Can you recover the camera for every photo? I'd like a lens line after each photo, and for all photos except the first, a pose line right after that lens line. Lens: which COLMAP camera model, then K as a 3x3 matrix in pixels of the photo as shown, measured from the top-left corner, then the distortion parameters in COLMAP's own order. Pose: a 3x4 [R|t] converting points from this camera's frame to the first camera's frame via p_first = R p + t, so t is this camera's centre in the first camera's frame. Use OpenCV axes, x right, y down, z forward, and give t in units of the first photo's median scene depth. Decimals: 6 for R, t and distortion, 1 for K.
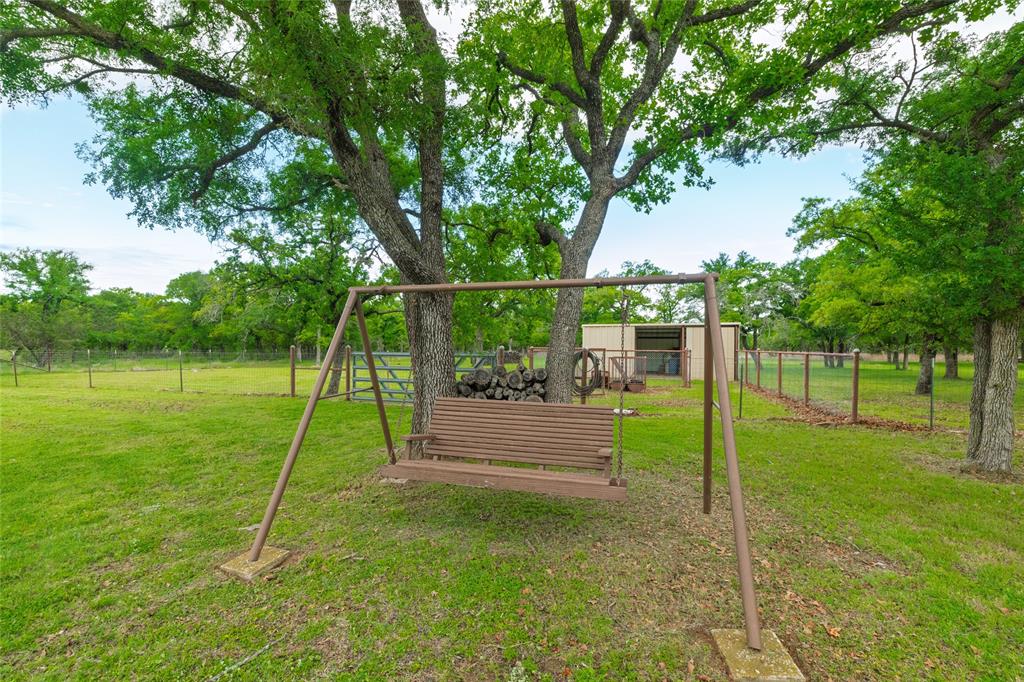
lens RADIAL K [[438.9, 0, 510.9], [0, 438.9, 341.7], [0, 0, 1]] dist [-0.003537, -0.000247]
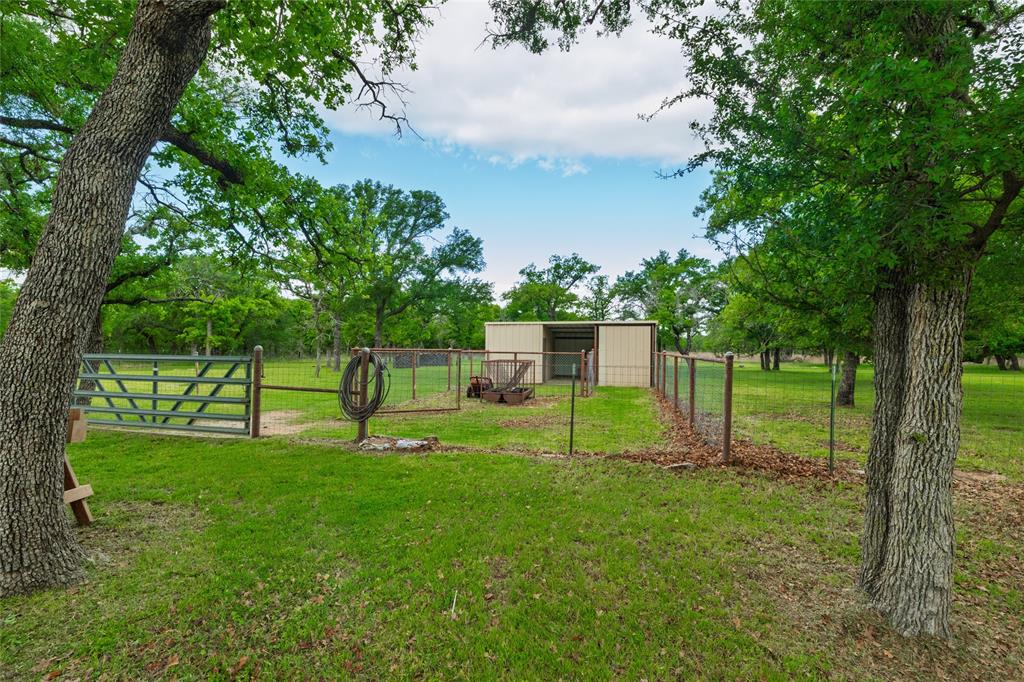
lens RADIAL K [[438.9, 0, 513.0], [0, 438.9, 341.6], [0, 0, 1]] dist [-0.003537, -0.000247]
pose [[0.996767, 0.004407, 0.080230, 0.148809], [-0.004163, 0.999986, -0.003209, 0.001718], [-0.080243, 0.002864, 0.996771, 0.131714]]
